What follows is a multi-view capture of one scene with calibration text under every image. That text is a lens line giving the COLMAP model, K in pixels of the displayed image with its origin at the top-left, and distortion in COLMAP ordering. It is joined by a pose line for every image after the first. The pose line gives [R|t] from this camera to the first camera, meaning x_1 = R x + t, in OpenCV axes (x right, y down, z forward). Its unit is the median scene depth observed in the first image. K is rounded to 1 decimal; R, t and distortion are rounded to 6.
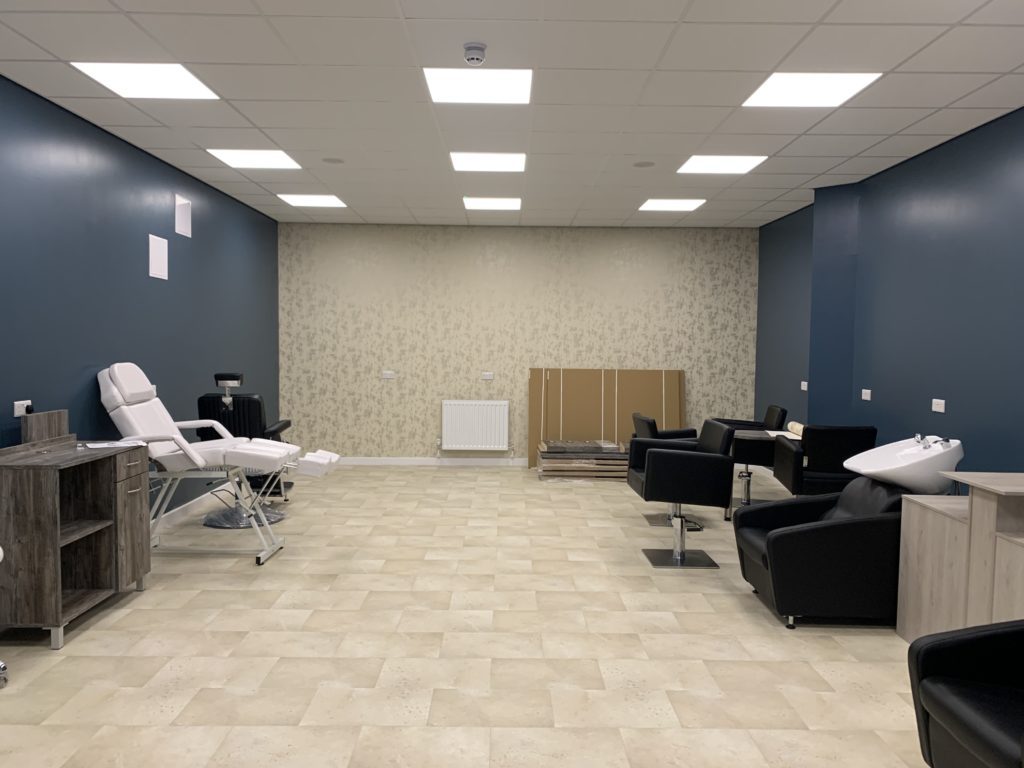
lens RADIAL K [[783.4, 0, 506.1], [0, 783.4, 383.9], [0, 0, 1]] dist [0.036812, -0.044730]
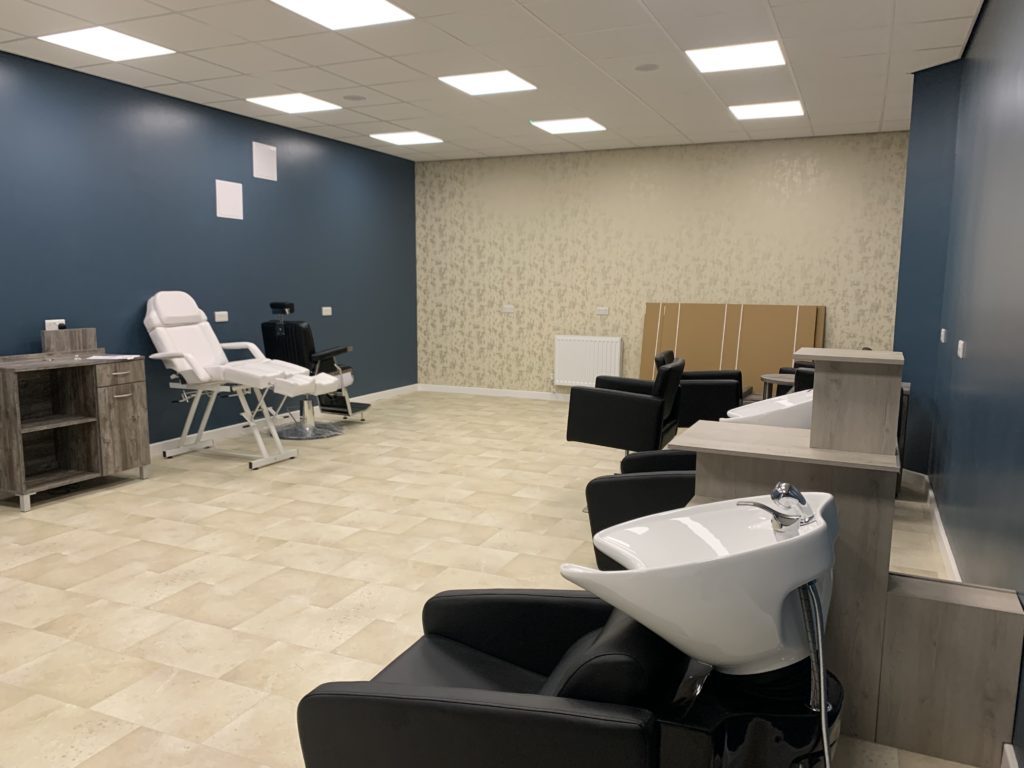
lens RADIAL K [[783.4, 0, 507.7], [0, 783.4, 391.6], [0, 0, 1]] dist [0.036812, -0.044730]
pose [[0.911627, 0.052151, -0.407696, 0.462619], [-0.017276, 0.995903, 0.088762, 0.009326], [0.410655, -0.073874, 0.908793, 0.119093]]
